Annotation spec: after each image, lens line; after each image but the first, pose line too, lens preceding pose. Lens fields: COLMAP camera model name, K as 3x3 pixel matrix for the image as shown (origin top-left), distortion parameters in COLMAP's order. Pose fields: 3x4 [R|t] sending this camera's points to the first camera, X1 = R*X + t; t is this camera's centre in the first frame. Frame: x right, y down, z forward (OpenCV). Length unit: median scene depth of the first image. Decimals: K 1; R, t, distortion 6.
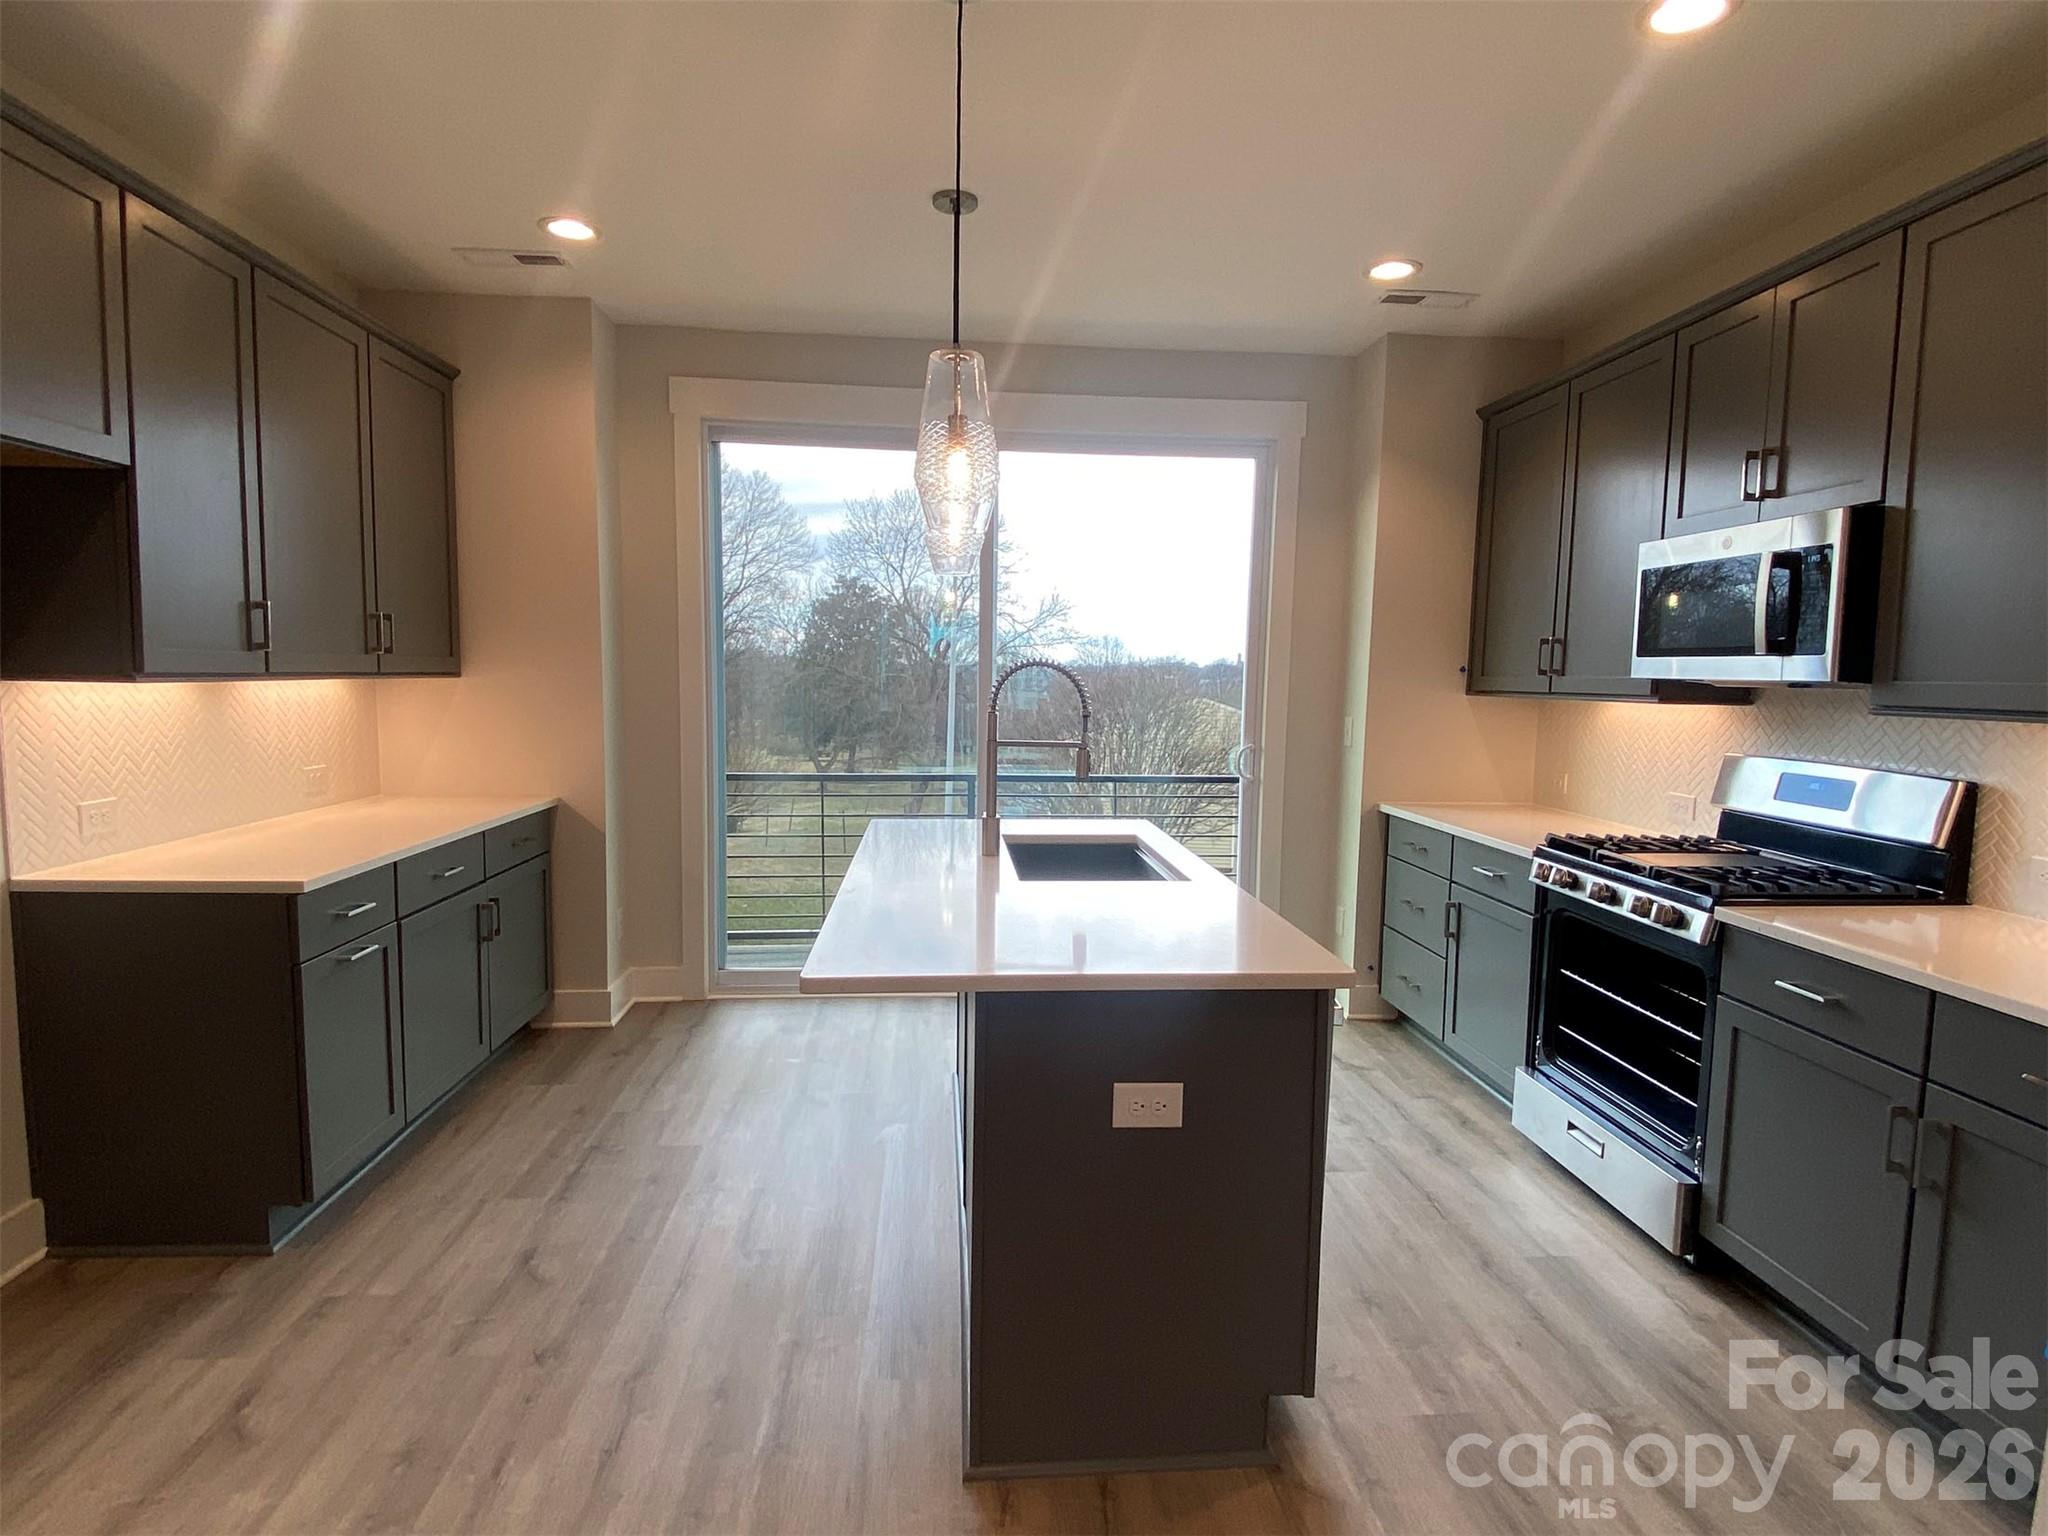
lens RADIAL K [[1058.6, 0, 1018.4], [0, 1058.6, 769.5], [0, 0, 1]] dist [0.017025, -0.015442]
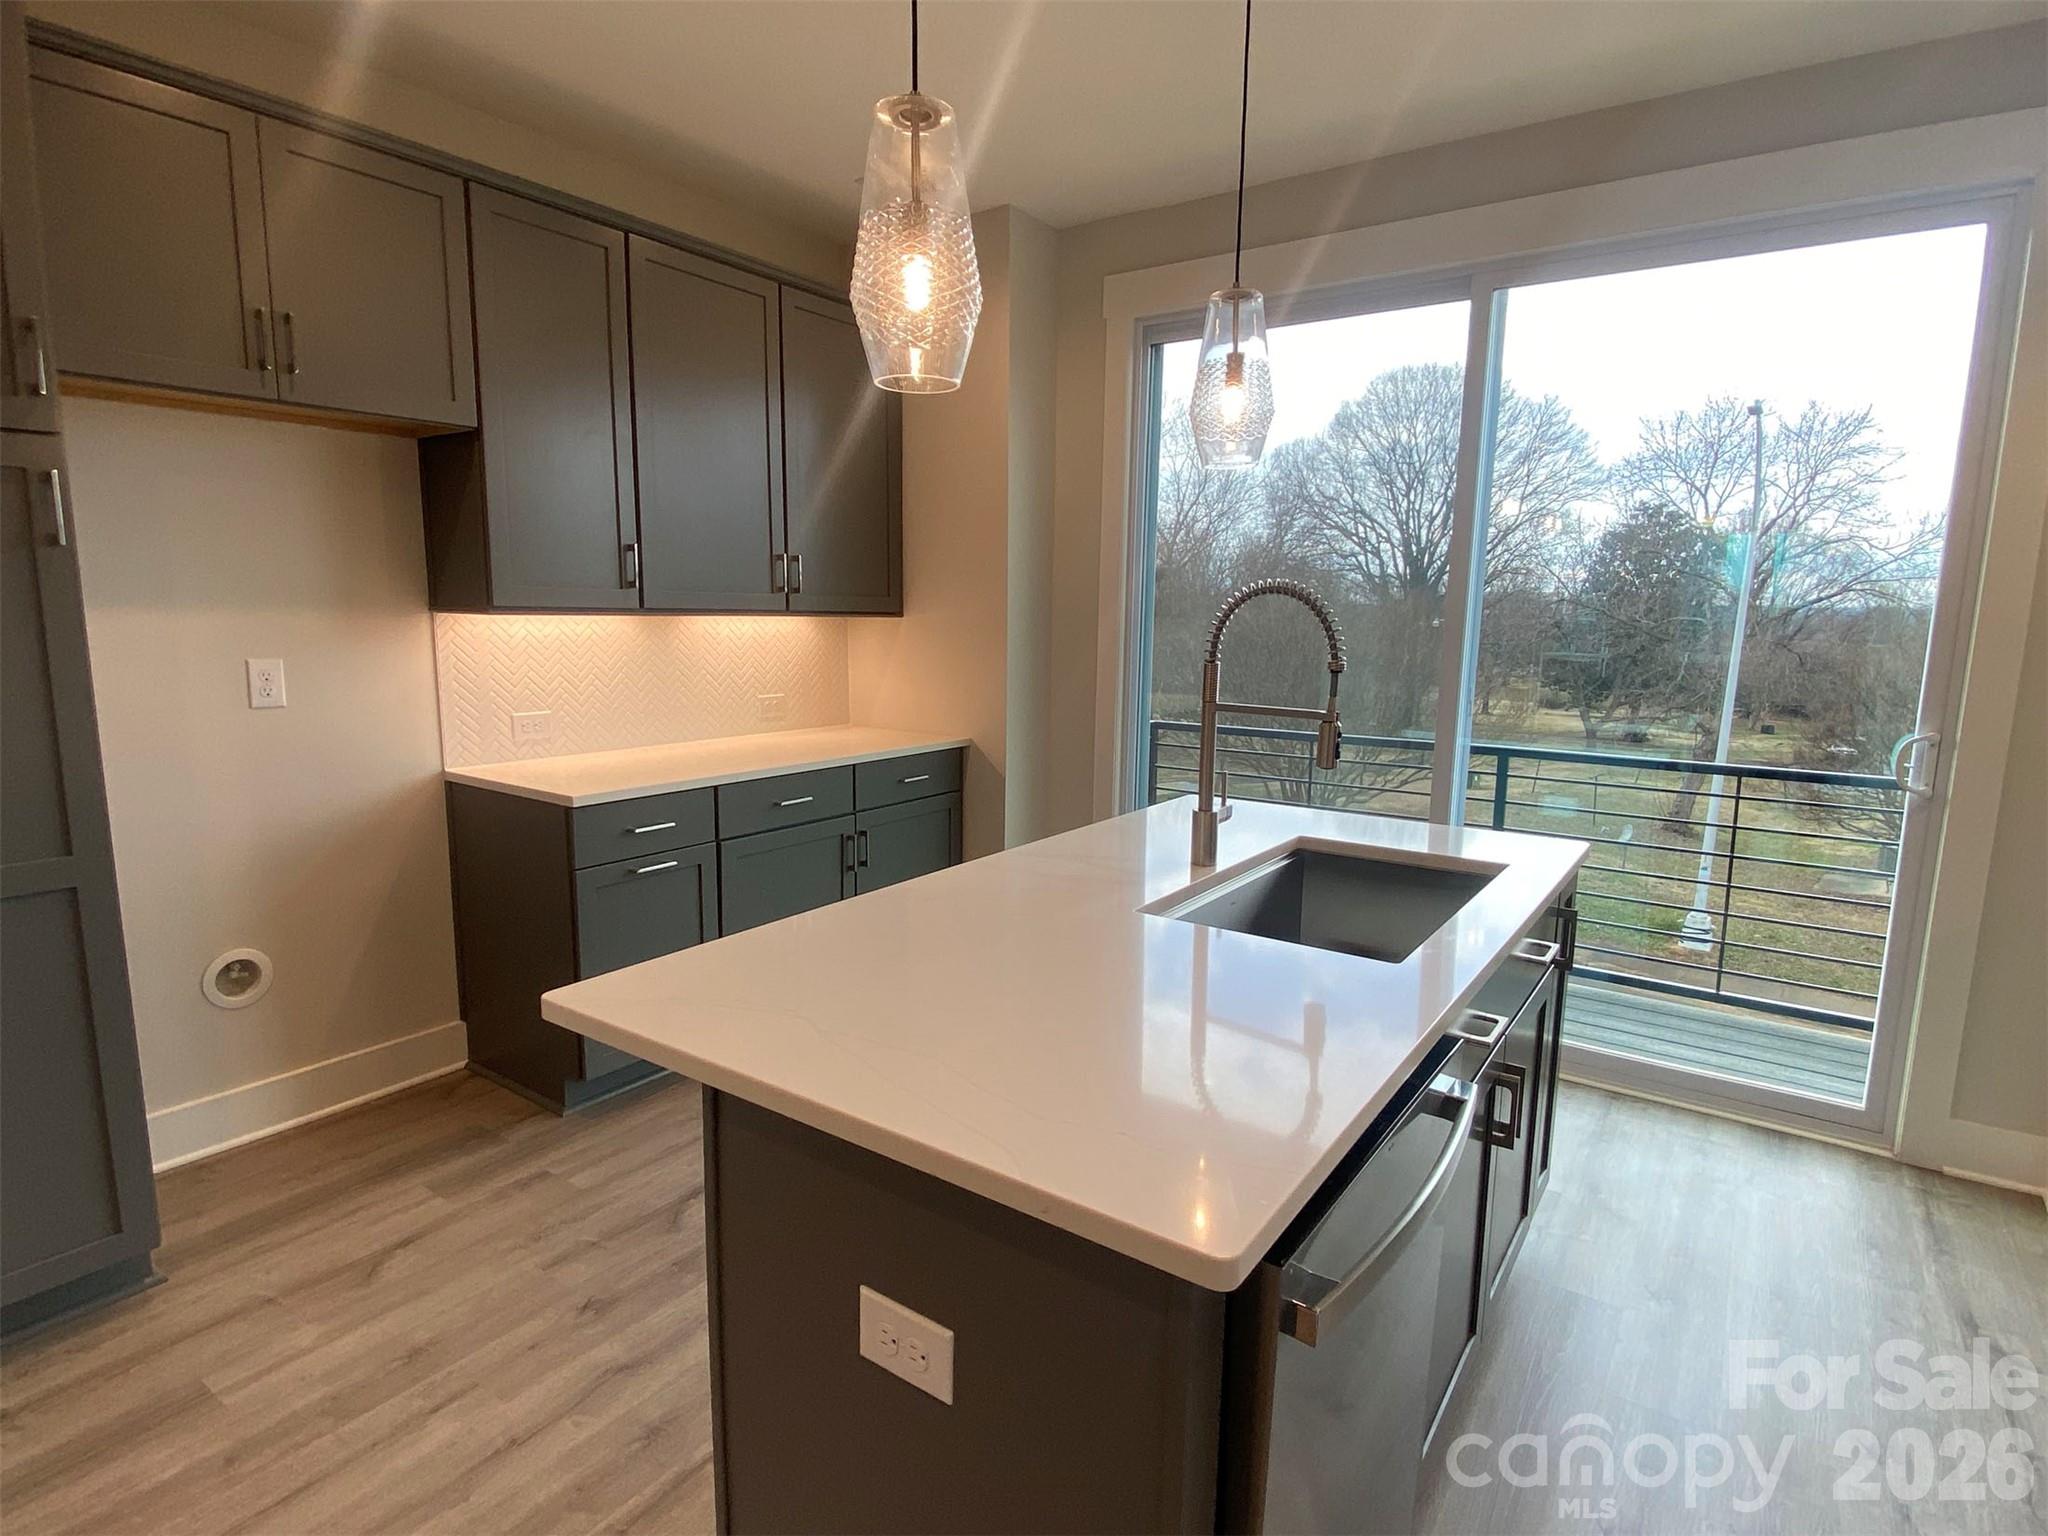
lens RADIAL K [[1058.6, 0, 1021.8], [0, 1058.6, 768.5], [0, 0, 1]] dist [0.017025, -0.015442]
pose [[0.769233, 0.091525, -0.632380, 0.292688], [-0.059405, 0.995646, 0.071839, -0.023722], [0.636201, -0.017695, 0.771320, 0.344214]]
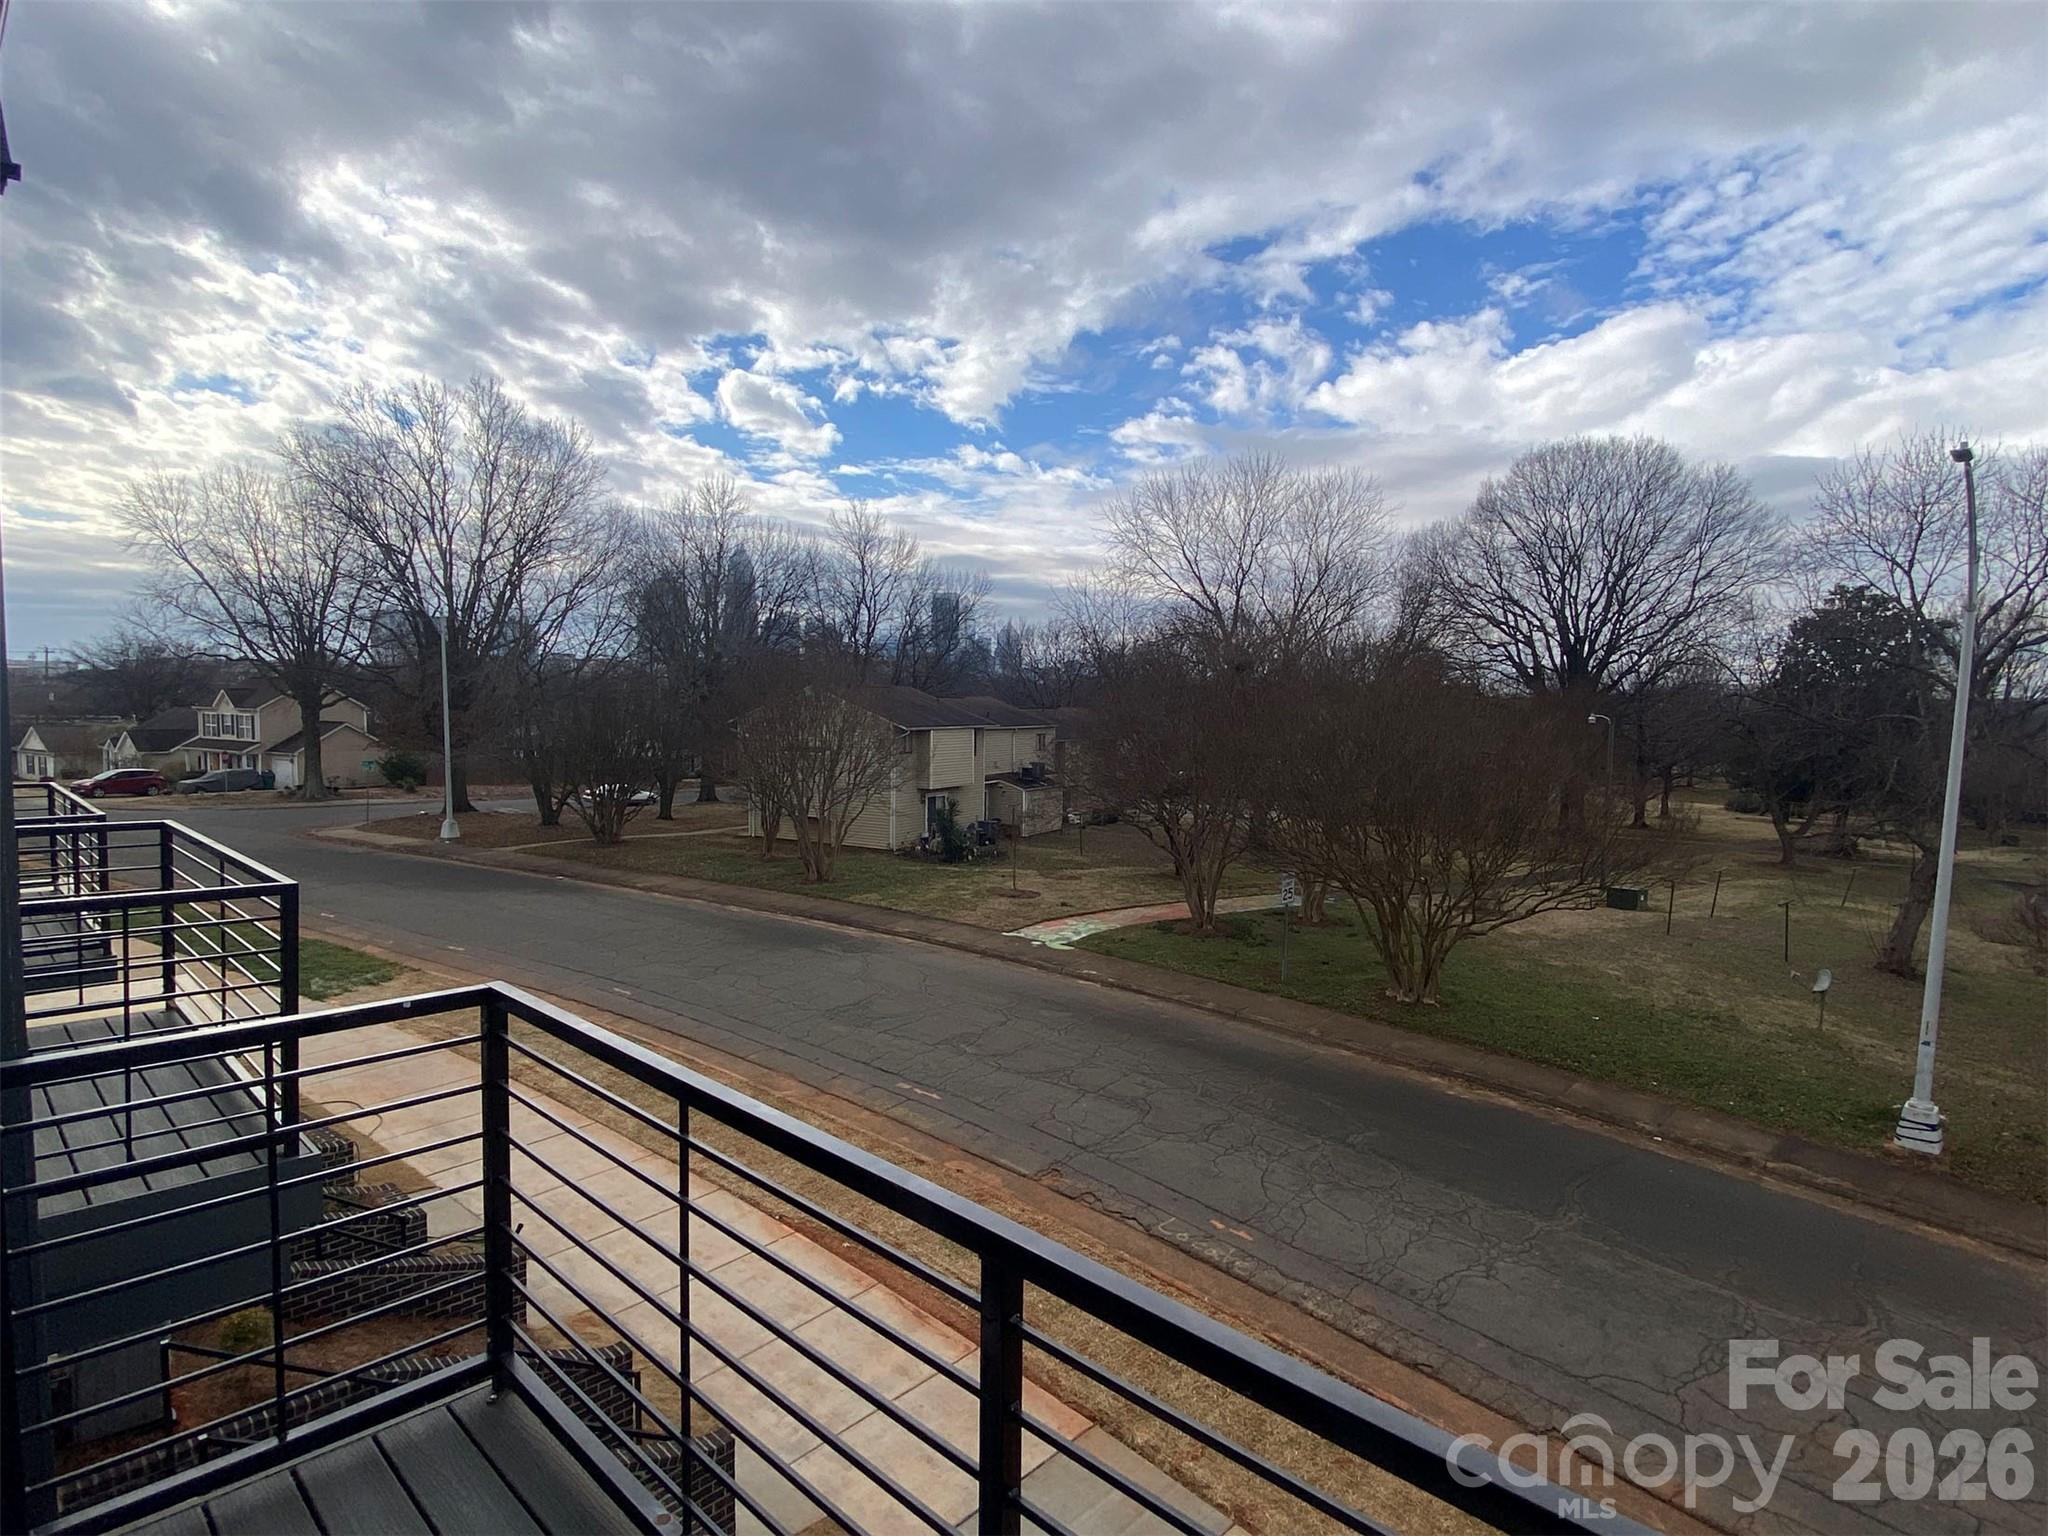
lens RADIAL K [[1058.6, 0, 1018.4], [0, 1058.6, 763.9], [0, 0, 1]] dist [0.017025, -0.015442]
pose [[0.672574, 0.041418, -0.738870, 0.211503], [-0.070723, 0.997460, -0.008463, -0.167792], [0.736643, 0.057947, 0.673795, 1.449463]]
